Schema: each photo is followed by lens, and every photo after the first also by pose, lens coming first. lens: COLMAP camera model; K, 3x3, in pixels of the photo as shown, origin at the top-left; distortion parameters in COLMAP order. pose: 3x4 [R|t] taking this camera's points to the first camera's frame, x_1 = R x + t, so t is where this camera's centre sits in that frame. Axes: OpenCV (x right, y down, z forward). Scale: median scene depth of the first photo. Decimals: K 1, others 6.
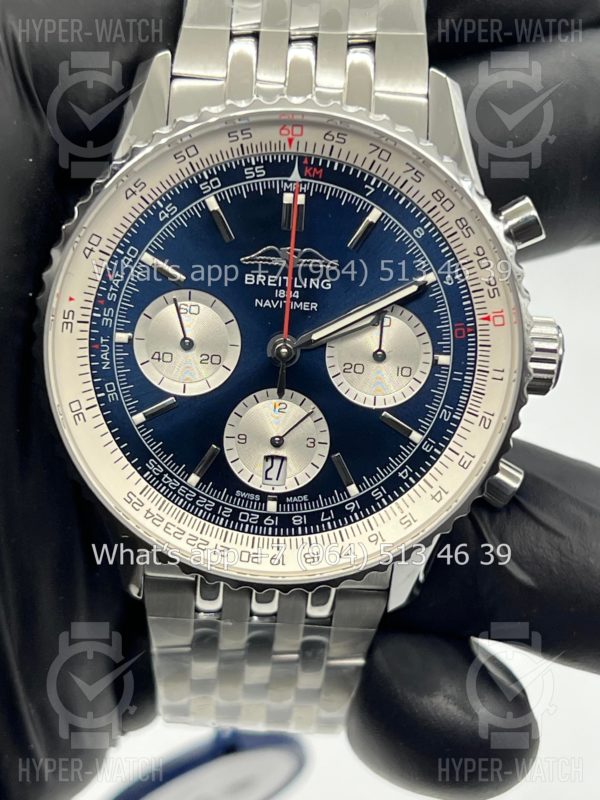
lens RADIAL K [[1840.6, 0, 299.4], [0, 1840.6, 403.8], [0, 0, 1]] dist [0.251813, 0.000000]
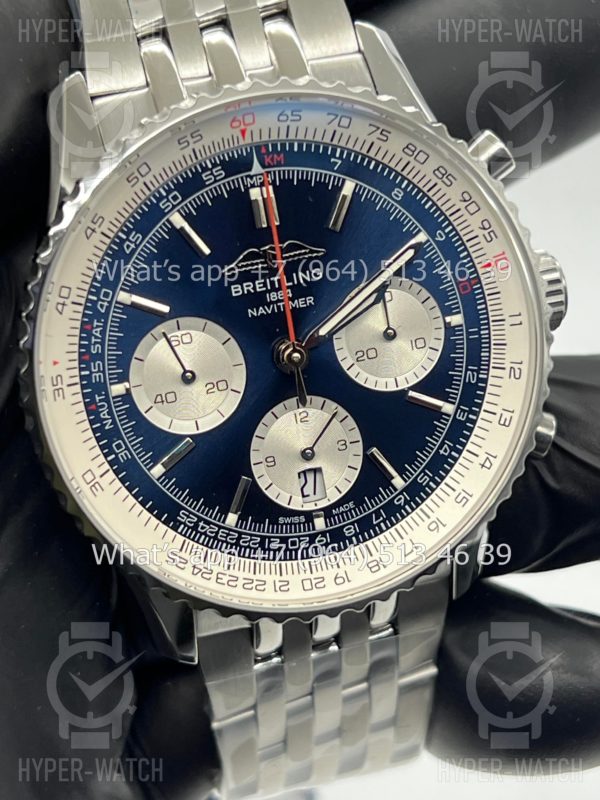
lens RADIAL K [[1840.6, 0, 297.9], [0, 1840.6, 398.2], [0, 0, 1]] dist [0.251813, 0.000000]
pose [[0.949529, -0.269530, 0.160460, -0.157748], [0.271342, 0.962421, 0.010932, -0.017669], [-0.157377, 0.033159, 0.986982, 0.094516]]
